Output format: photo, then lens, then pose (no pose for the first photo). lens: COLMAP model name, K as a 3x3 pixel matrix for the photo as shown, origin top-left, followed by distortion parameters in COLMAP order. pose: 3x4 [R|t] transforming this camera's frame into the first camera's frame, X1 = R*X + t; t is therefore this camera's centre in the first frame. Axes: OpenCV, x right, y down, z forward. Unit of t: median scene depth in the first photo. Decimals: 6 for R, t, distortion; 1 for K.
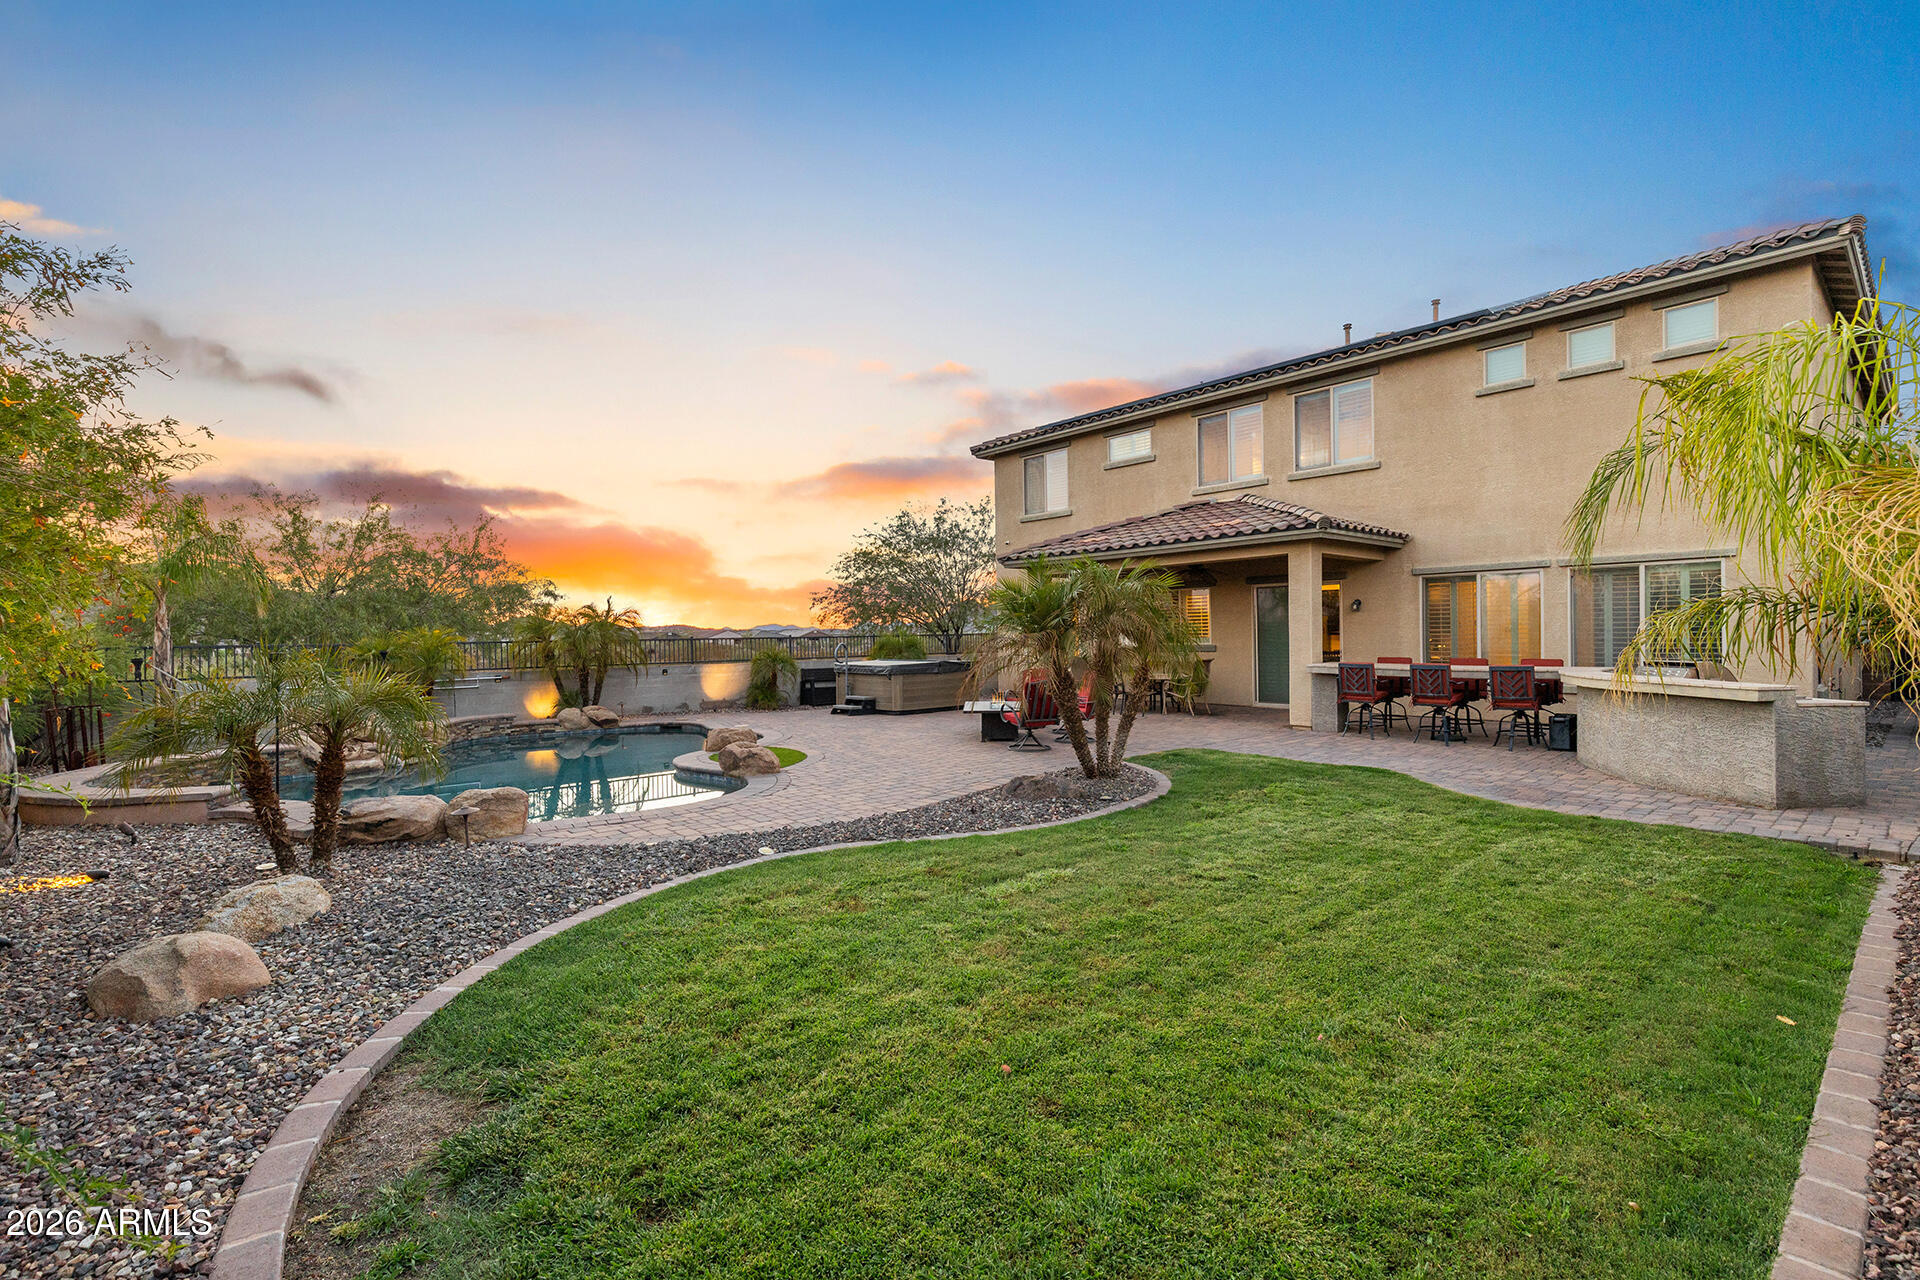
lens RADIAL K [[875.0, 0, 958.8], [0, 875.0, 640.8], [0, 0, 1]] dist [0.001928, -0.001040]
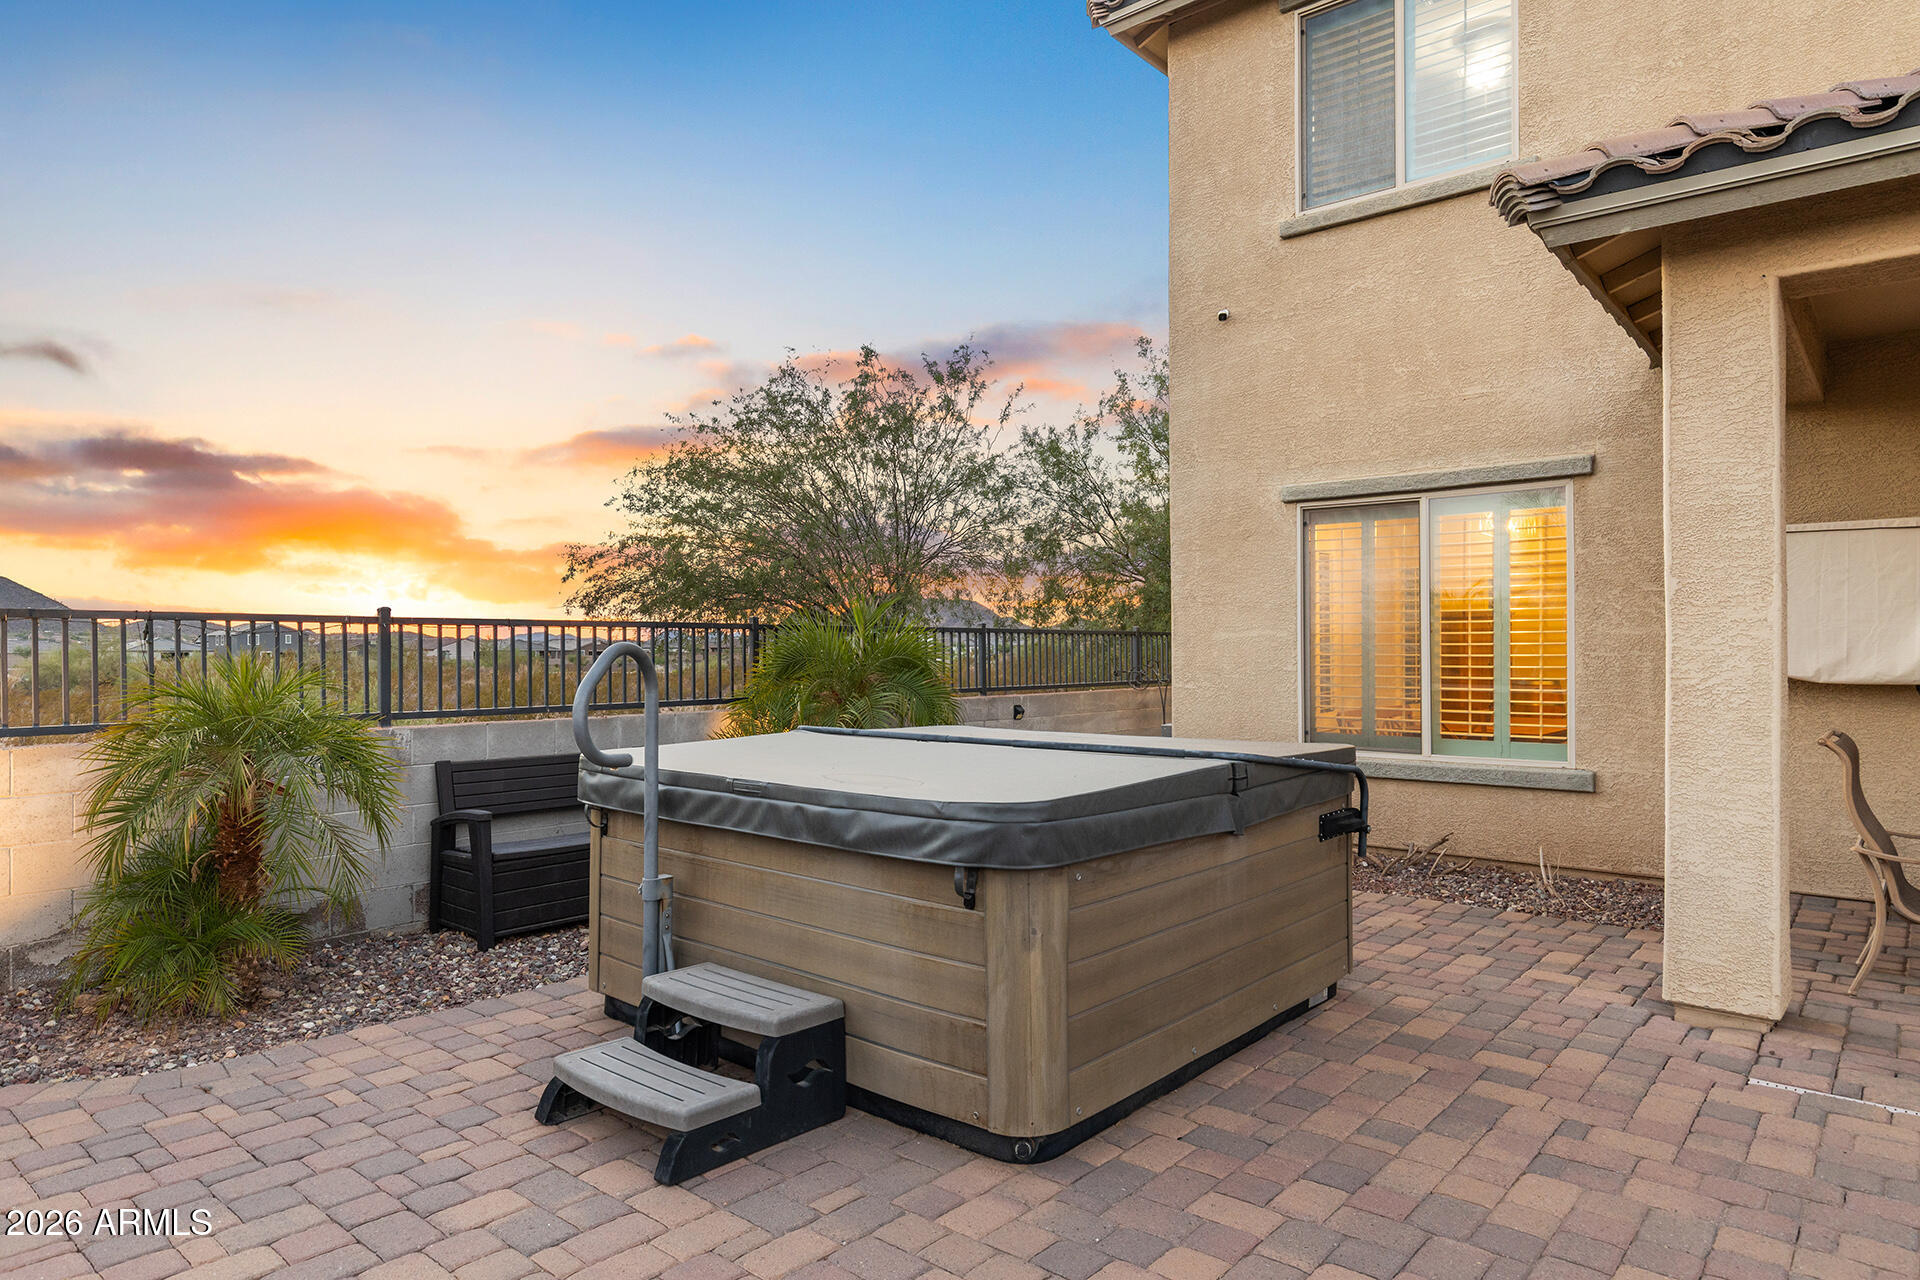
lens RADIAL K [[1141.6, 0, 996.1], [0, 1141.6, 645.3], [0, 0, 1]] dist [0.000334, 0.000077]
pose [[0.985613, 0.011975, 0.168595, -0.348959], [-0.009694, 0.999850, -0.014348, 0.021121], [-0.168742, 0.012507, 0.985581, 2.703325]]
